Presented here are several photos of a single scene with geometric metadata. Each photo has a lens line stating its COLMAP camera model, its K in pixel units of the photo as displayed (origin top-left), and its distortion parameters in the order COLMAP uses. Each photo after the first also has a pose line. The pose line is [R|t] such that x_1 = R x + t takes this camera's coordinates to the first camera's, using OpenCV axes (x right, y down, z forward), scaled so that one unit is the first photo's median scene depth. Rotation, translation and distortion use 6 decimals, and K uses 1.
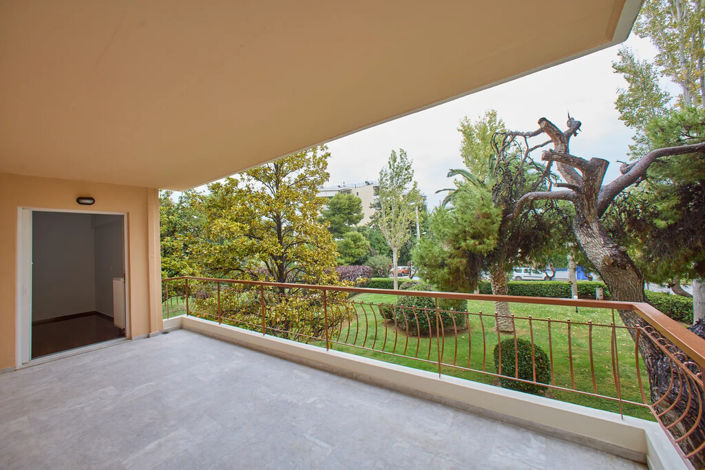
lens RADIAL K [[275.6, 0, 352.5], [0, 275.6, 235.0], [0, 0, 1]] dist [-0.007733, 0.000190]
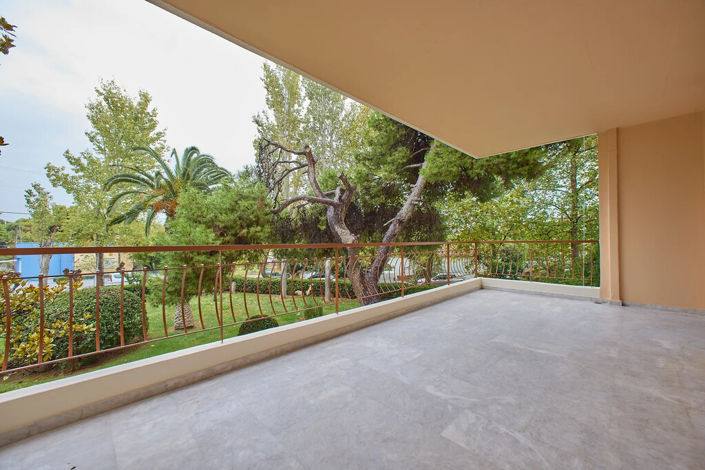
lens RADIAL K [[275.6, 0, 352.5], [0, 275.6, 235.0], [0, 0, 1]] dist [-0.007733, 0.000190]
pose [[0.170492, 0.065399, 0.983186, -1.279359], [-0.044036, 0.997304, -0.058702, 0.223879], [-0.984375, -0.033288, 0.172912, 0.991322]]
